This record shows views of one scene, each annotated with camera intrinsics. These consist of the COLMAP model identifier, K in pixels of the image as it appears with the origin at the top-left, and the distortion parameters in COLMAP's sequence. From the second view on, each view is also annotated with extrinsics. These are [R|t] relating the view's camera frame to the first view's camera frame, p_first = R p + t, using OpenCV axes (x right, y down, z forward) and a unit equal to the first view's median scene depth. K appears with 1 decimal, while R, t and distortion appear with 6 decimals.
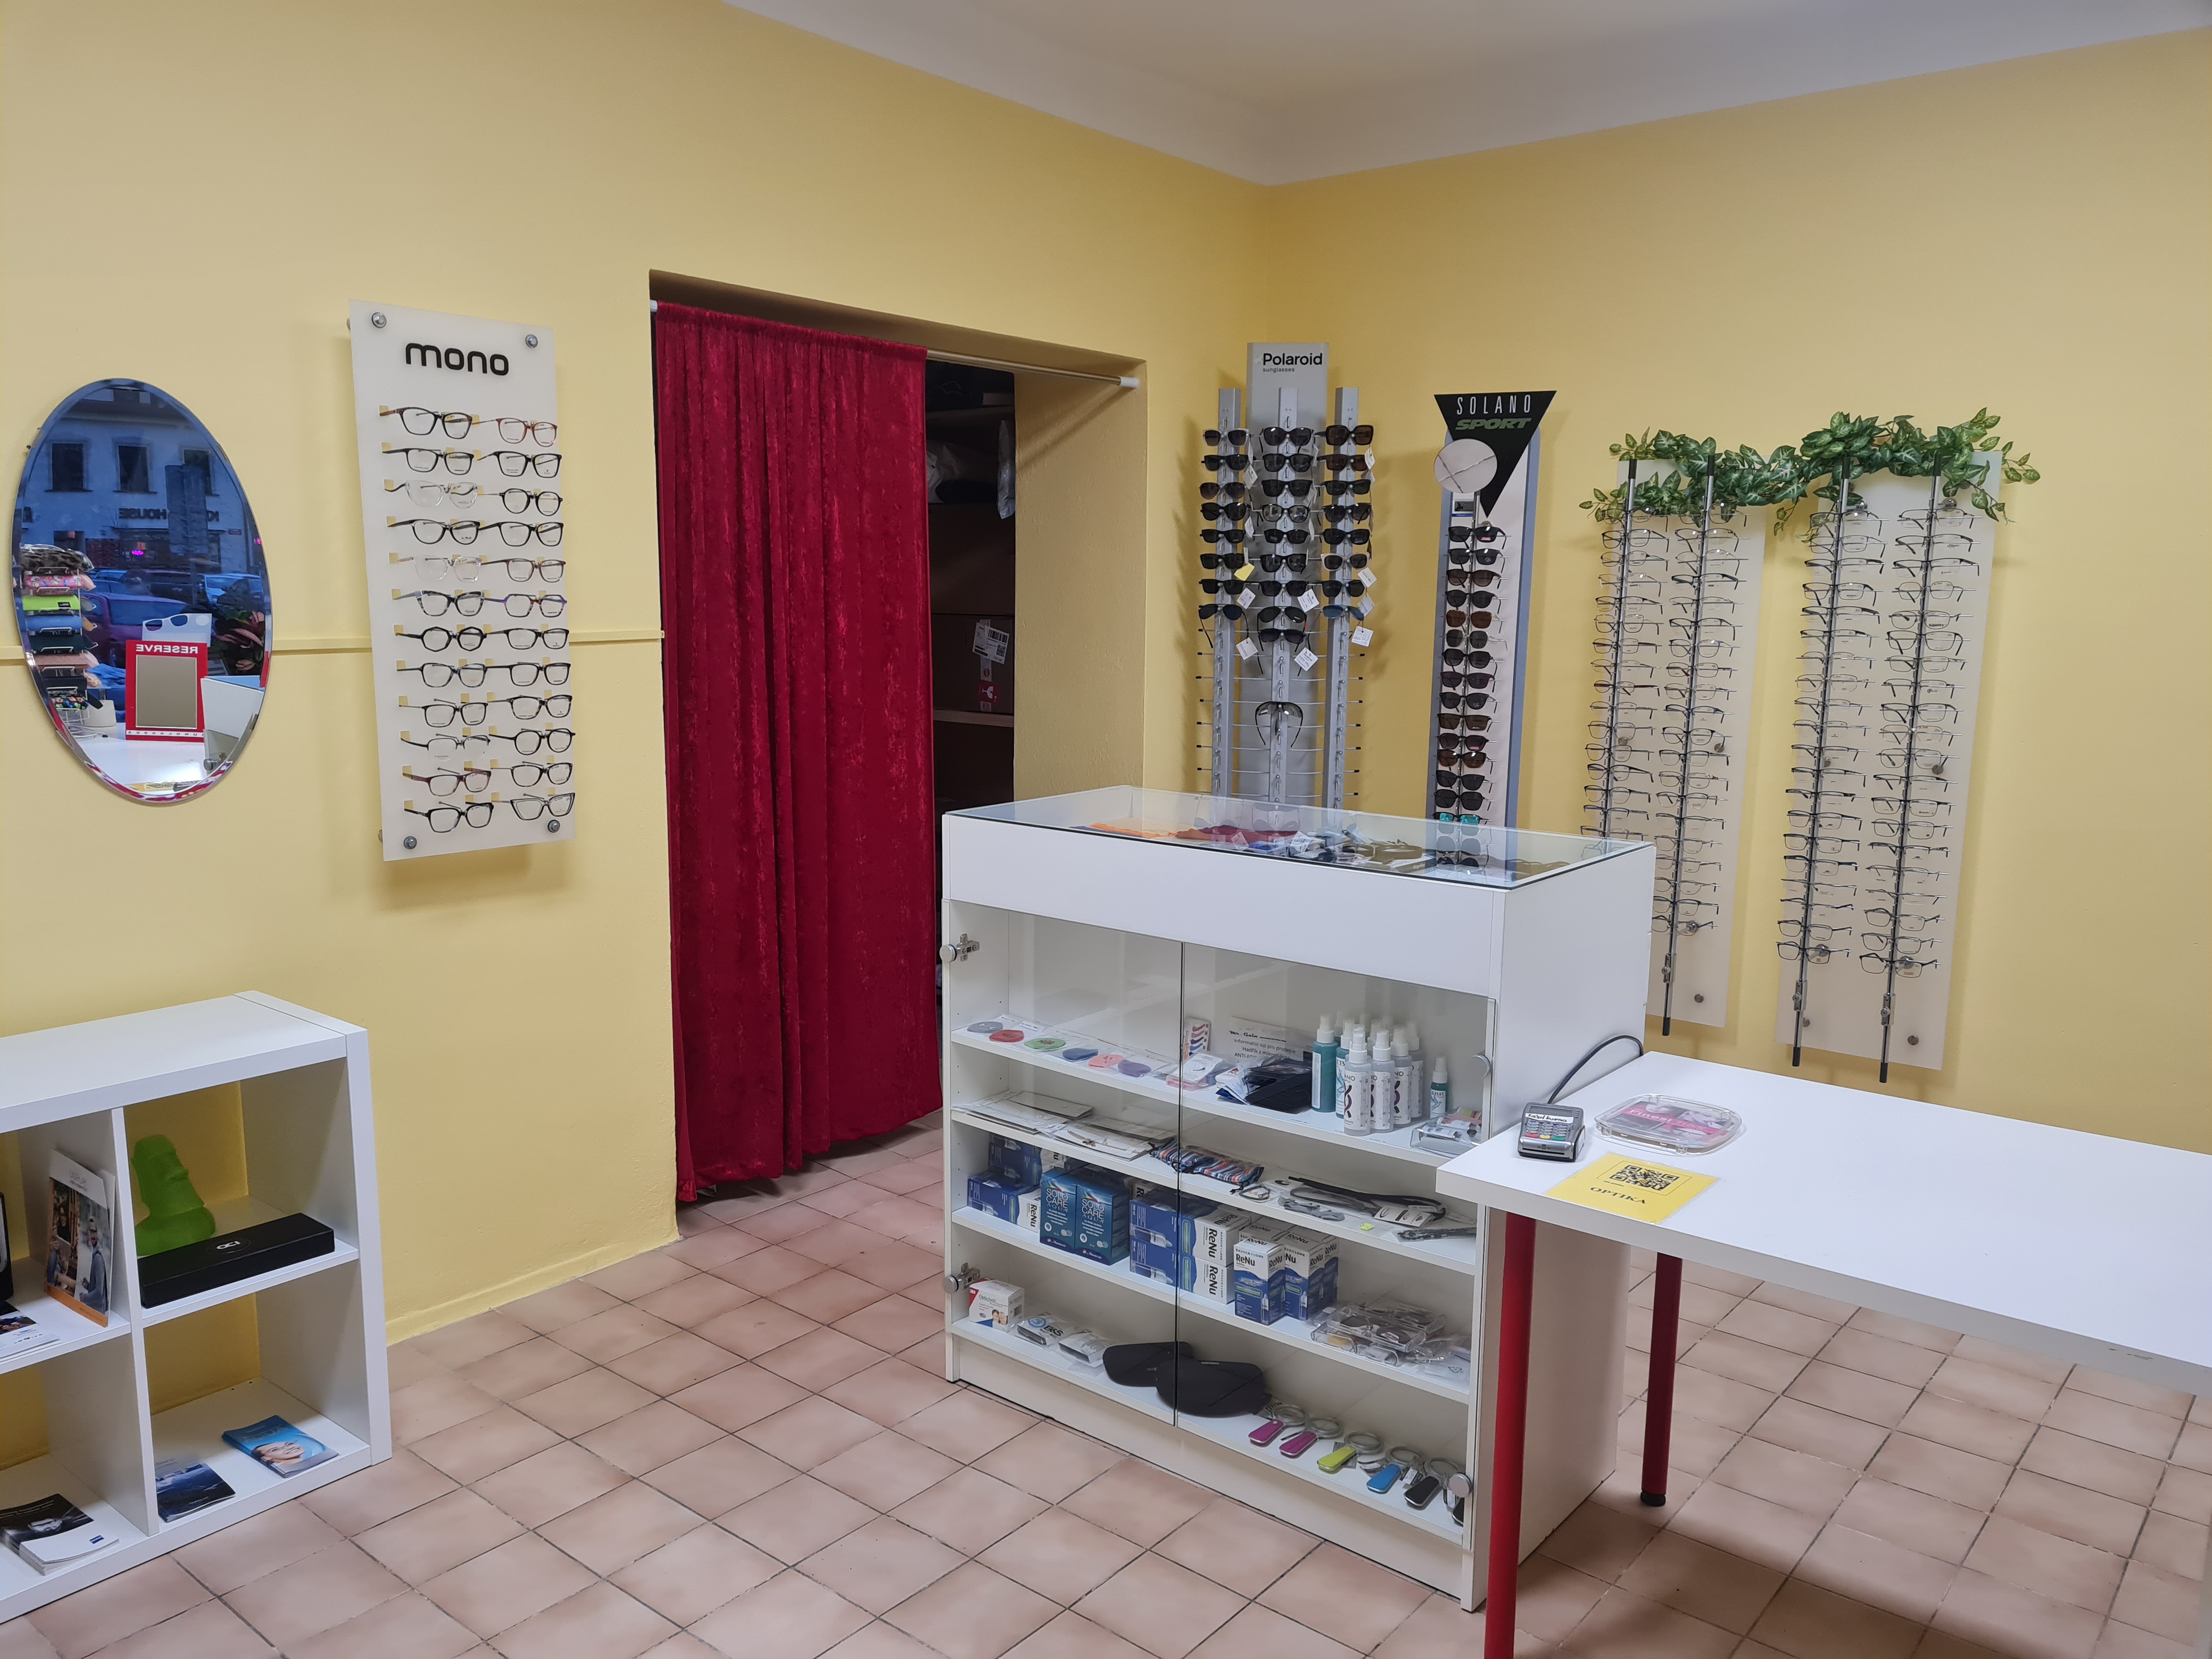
lens RADIAL K [[1680.2, 0, 1096.1], [0, 1680.2, 833.7], [0, 0, 1]] dist [0.013358, -0.005302]
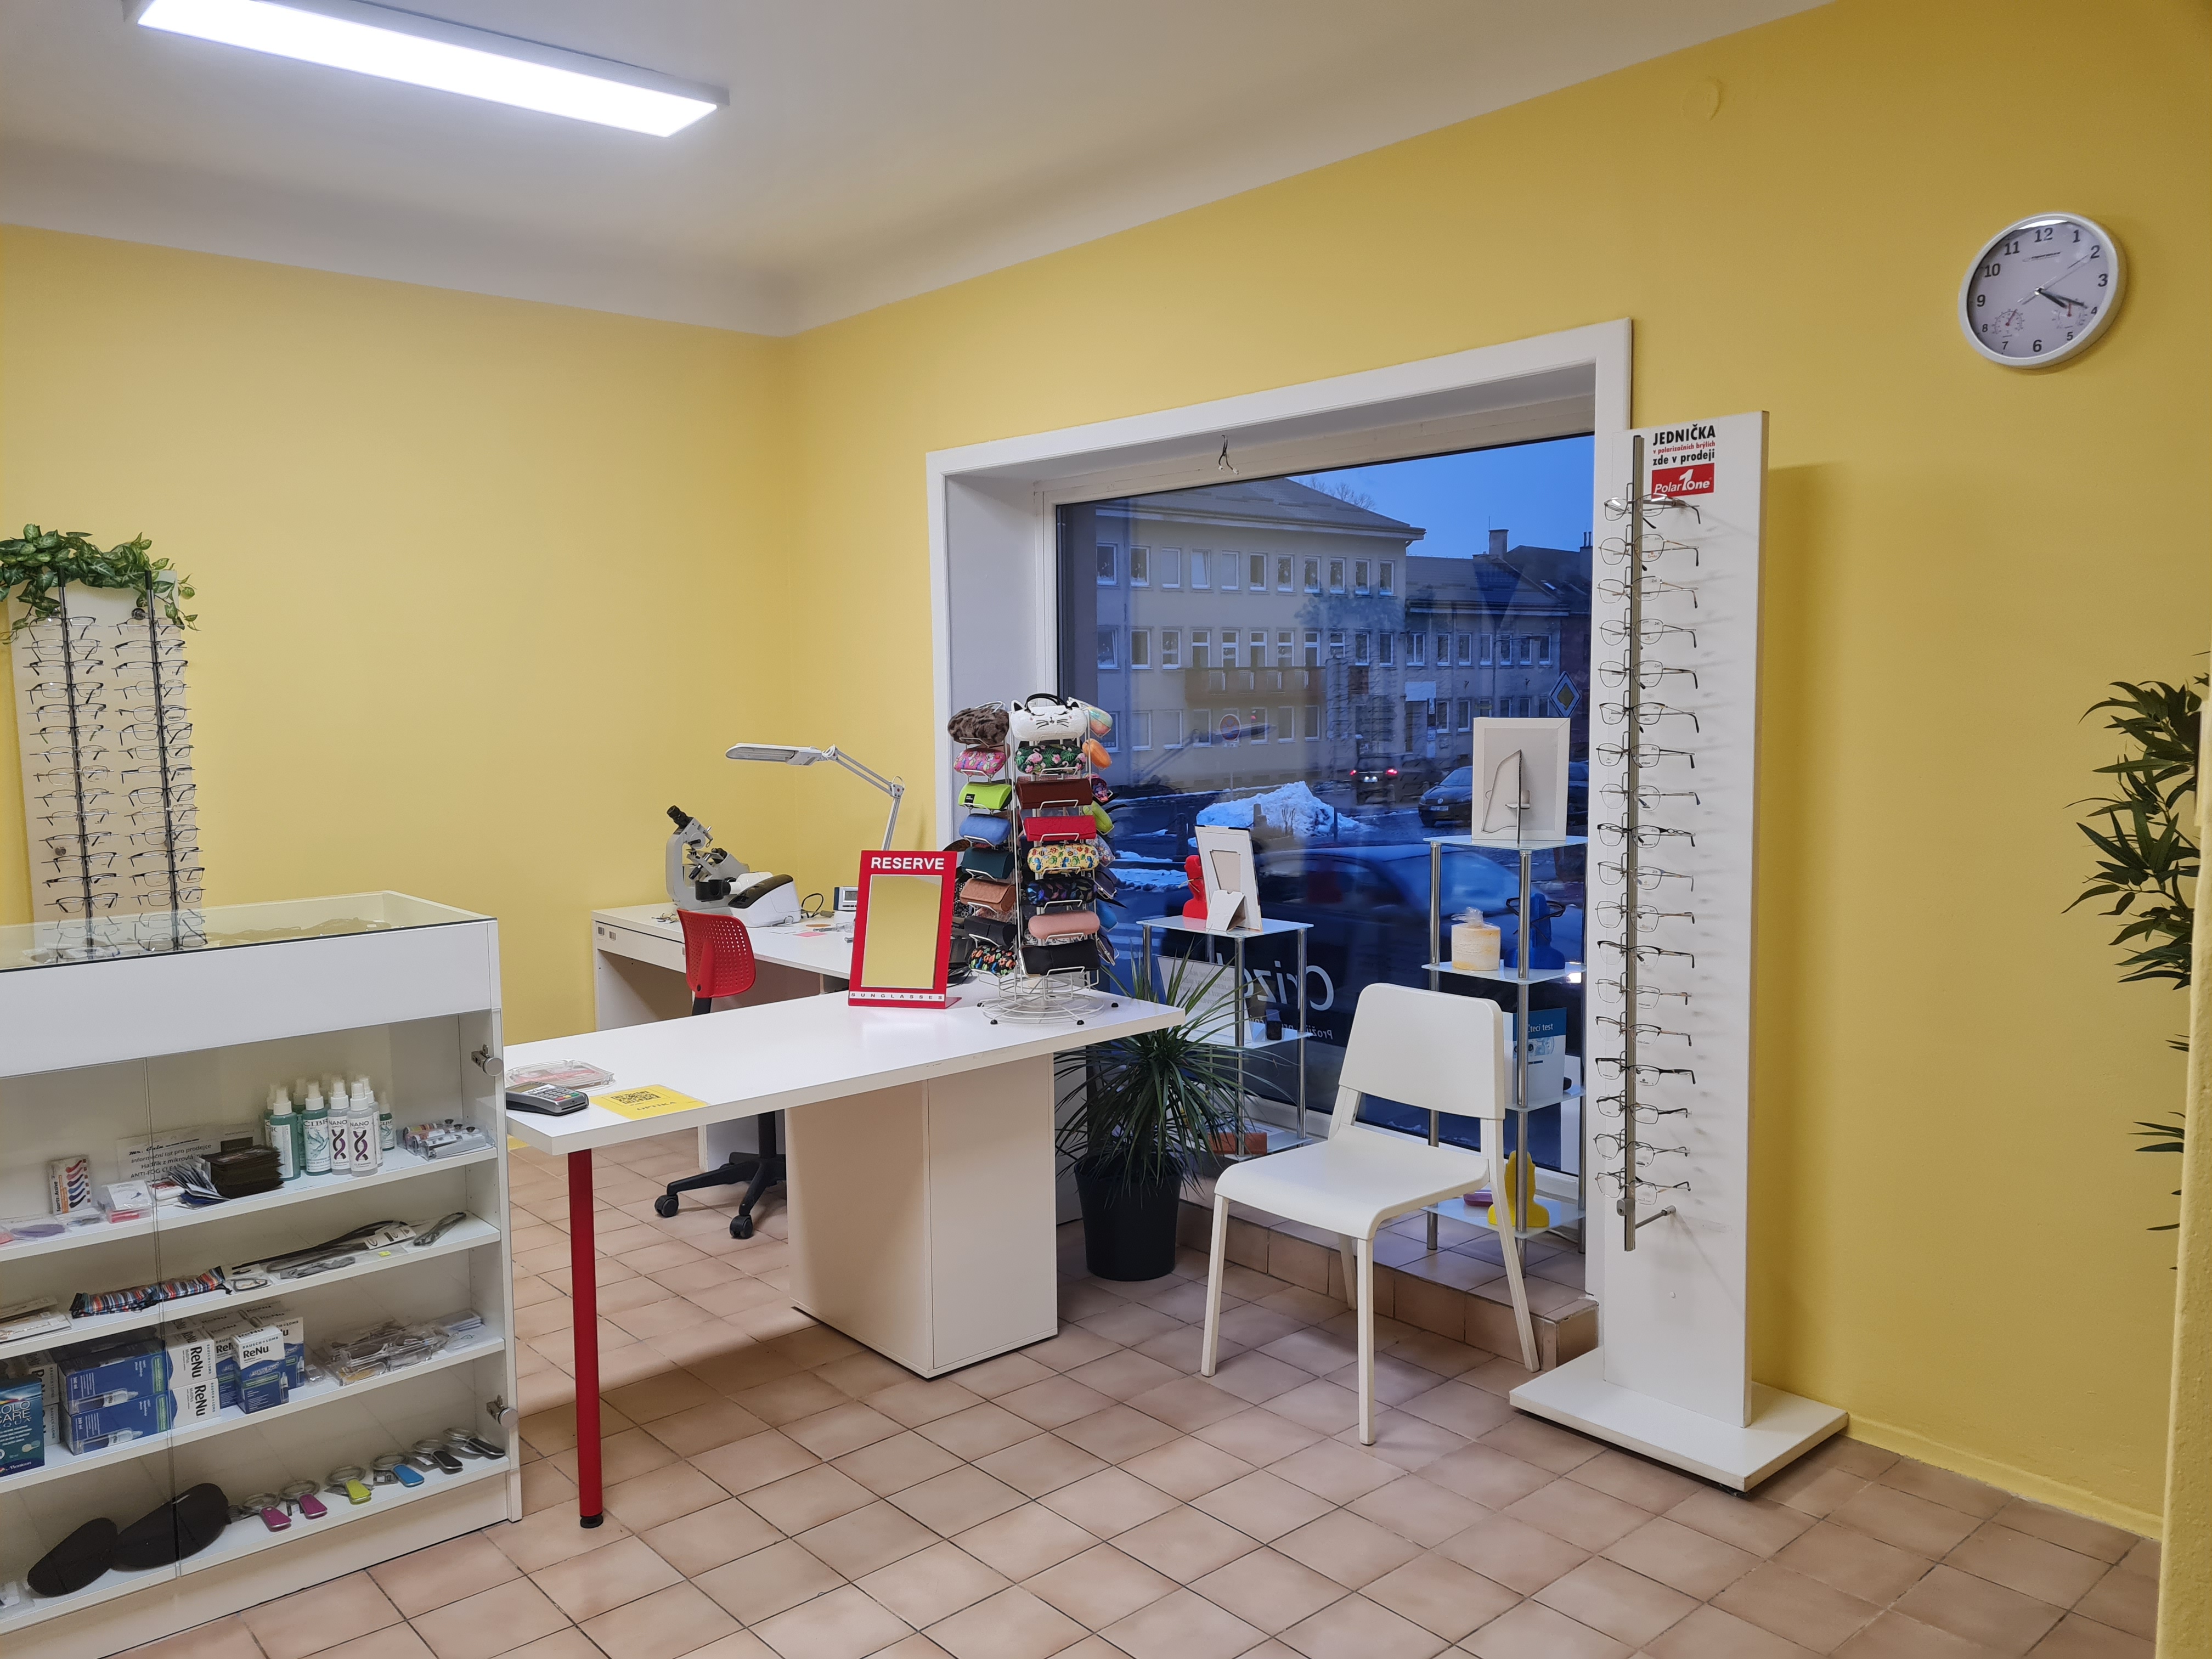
lens RADIAL K [[1680.2, 0, 1102.2], [0, 1680.2, 835.5], [0, 0, 1]] dist [0.013358, -0.005302]
pose [[0.161524, -0.106407, 0.981115, -0.786621], [0.167019, 0.982776, 0.079090, -0.044348], [-0.972633, 0.151090, 0.176514, 0.286246]]
